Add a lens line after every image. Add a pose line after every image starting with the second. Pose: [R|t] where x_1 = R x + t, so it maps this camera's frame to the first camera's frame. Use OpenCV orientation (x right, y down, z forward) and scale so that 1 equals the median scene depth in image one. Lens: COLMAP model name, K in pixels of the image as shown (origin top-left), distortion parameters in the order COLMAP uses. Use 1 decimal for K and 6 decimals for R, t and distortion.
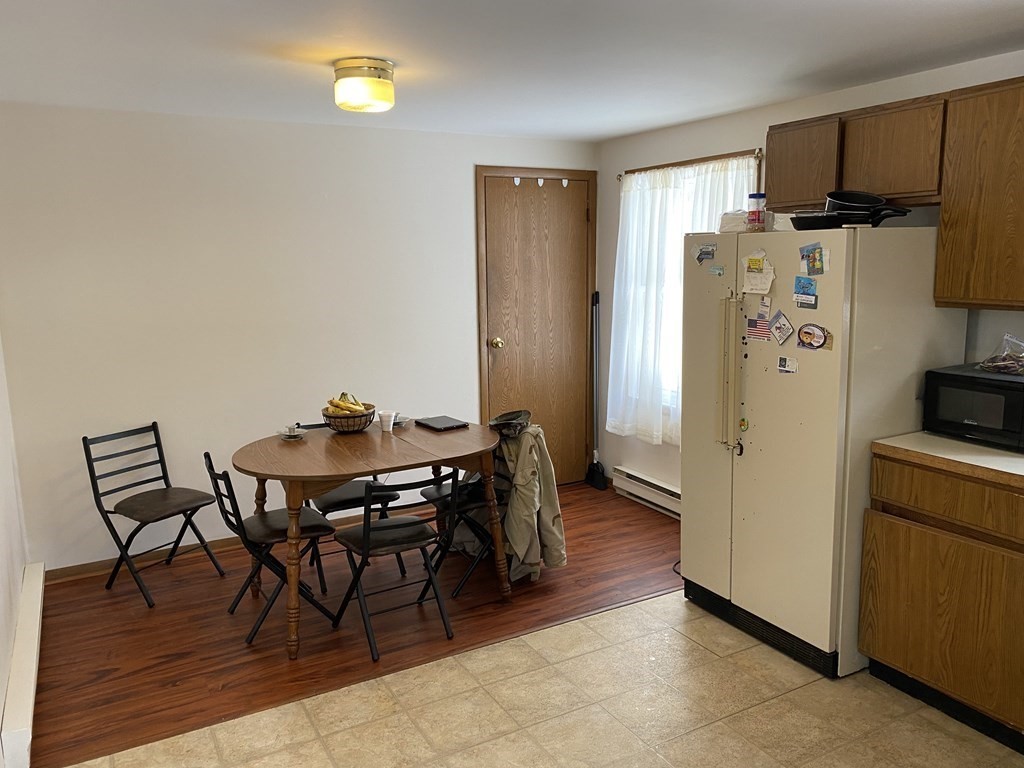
lens RADIAL K [[792.3, 0, 512.0], [0, 792.3, 384.0], [0, 0, 1]] dist [0.003154, -0.004451]
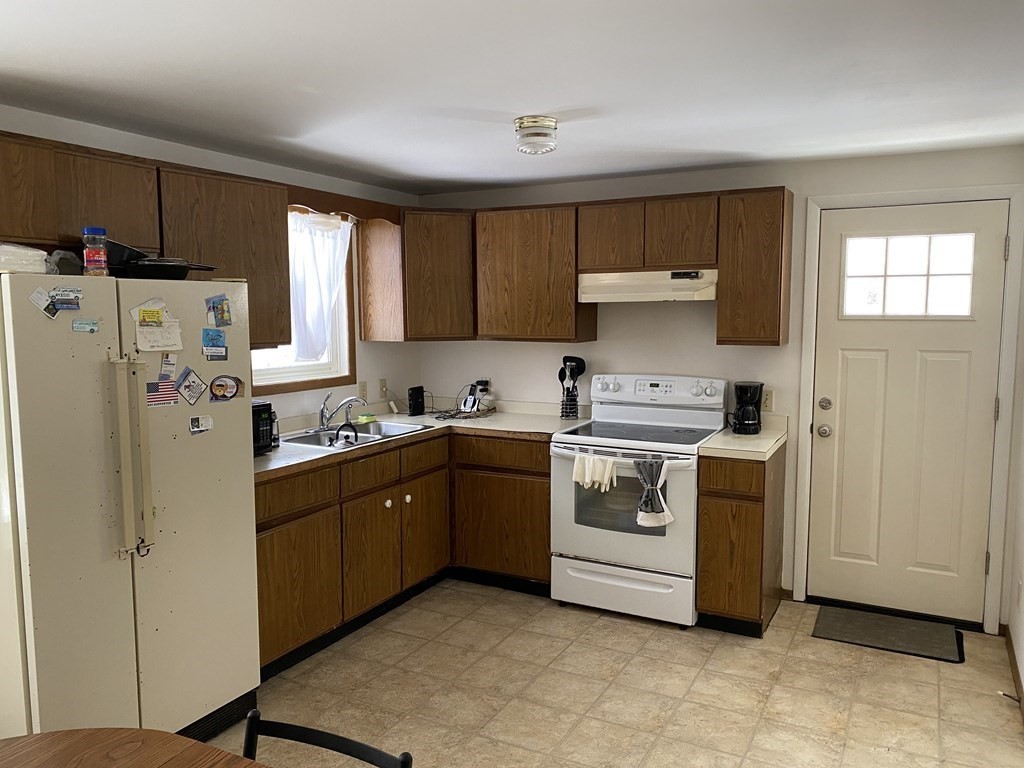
lens RADIAL K [[774.6, 0, 512.9], [0, 774.6, 391.2], [0, 0, 1]] dist [0.033503, -0.003393]
pose [[-0.540263, -0.072416, 0.838374, -0.628046], [0.146033, 0.973105, 0.178160, -0.175338], [-0.828728, 0.218684, -0.515158, 1.191276]]
